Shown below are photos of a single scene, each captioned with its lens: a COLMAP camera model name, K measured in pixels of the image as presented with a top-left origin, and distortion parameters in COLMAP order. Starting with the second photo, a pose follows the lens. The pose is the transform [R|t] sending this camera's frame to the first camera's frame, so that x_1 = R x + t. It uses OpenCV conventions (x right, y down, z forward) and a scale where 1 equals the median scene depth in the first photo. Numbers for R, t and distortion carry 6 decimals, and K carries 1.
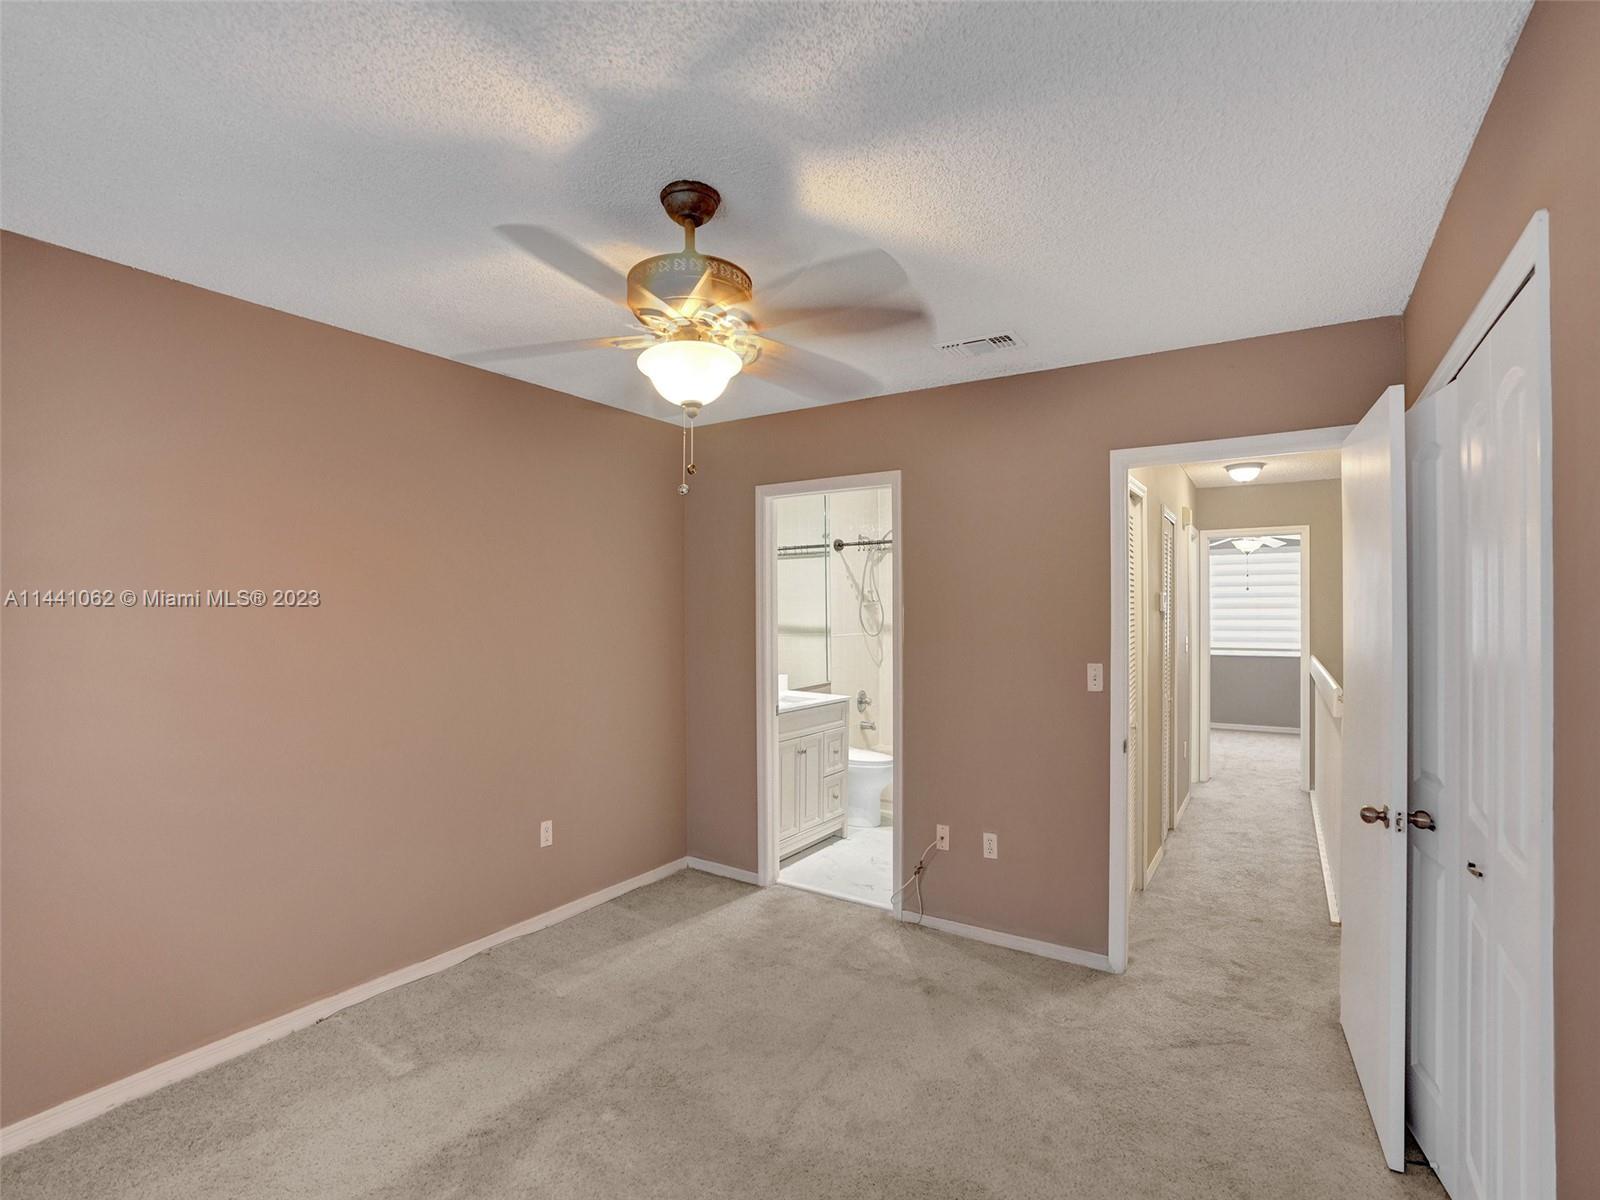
lens RADIAL K [[736.8, 0, 800.0], [0, 736.8, 600.0], [0, 0, 1]] dist [-0.087679, 0.032701]
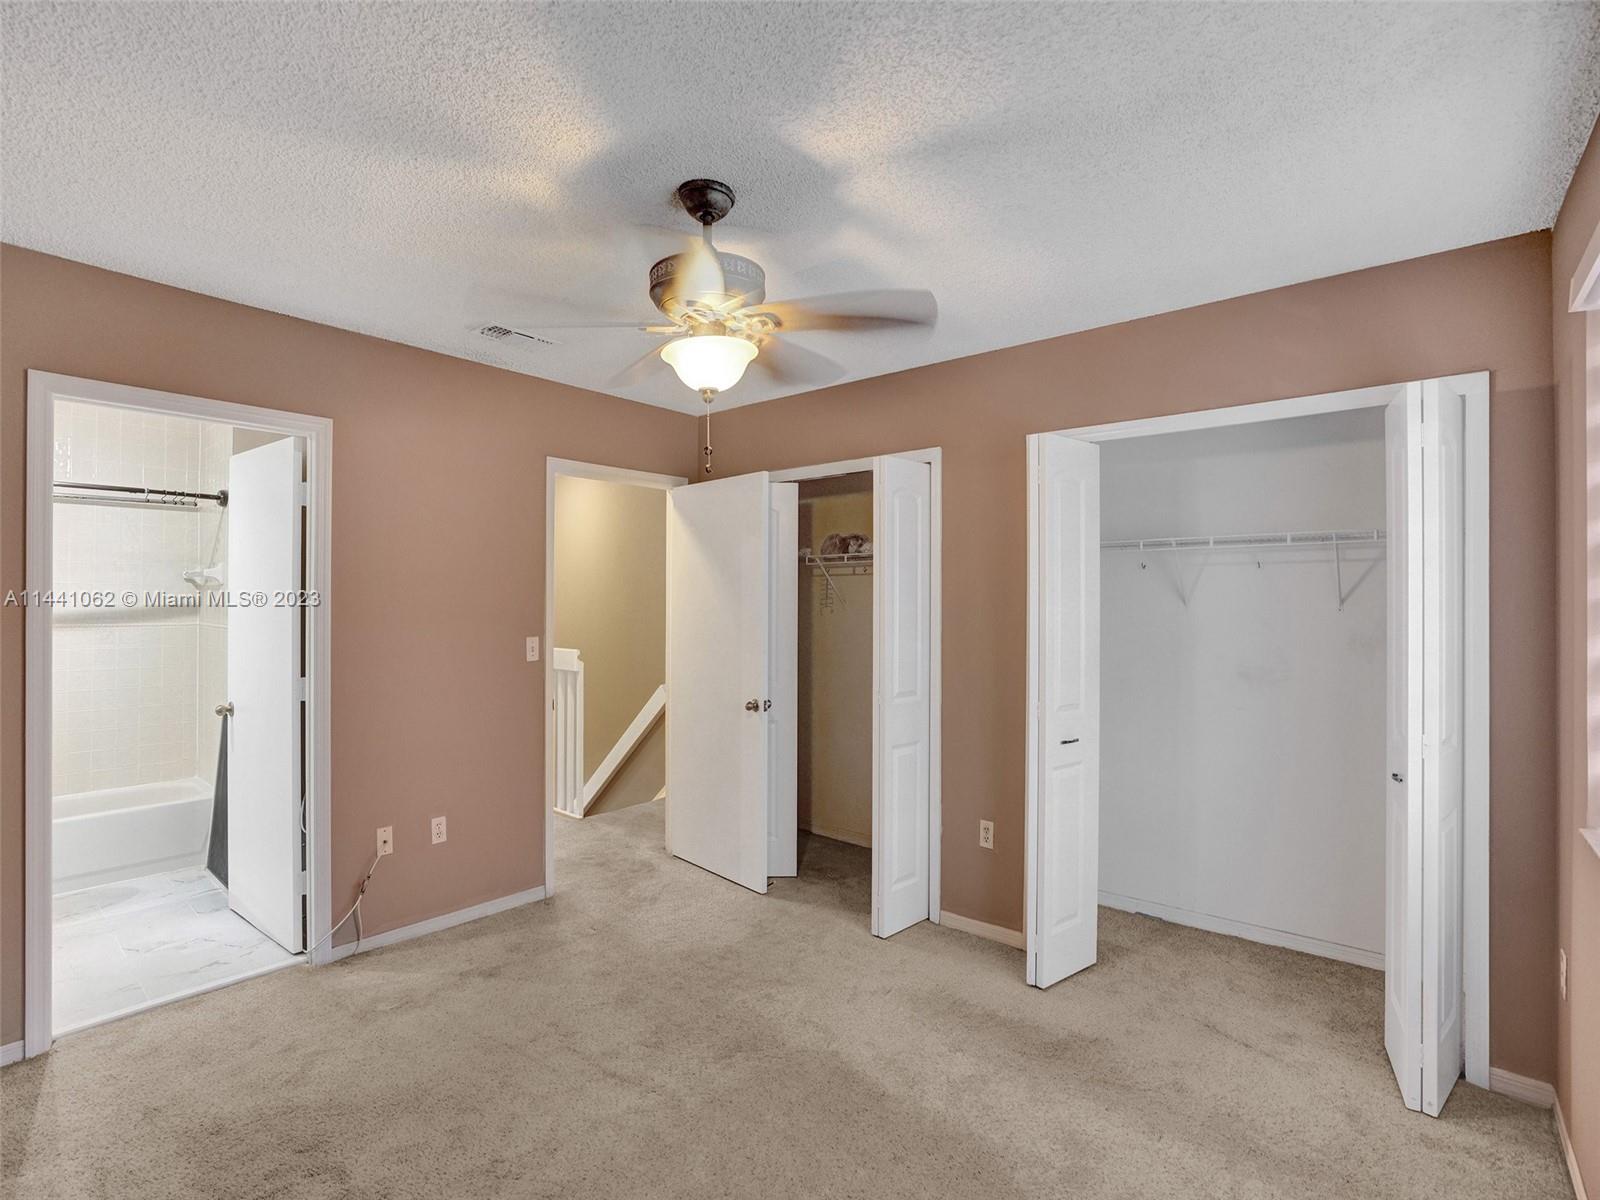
lens RADIAL K [[745.0, 0, 808.7], [0, 745.0, 594.4], [0, 0, 1]] dist [-0.079657, 0.031024]
pose [[0.134271, 0.008808, 0.990905, -0.626150], [-0.013466, 0.999884, -0.007063, 0.020064], [-0.990853, -0.012395, 0.134374, 0.366165]]
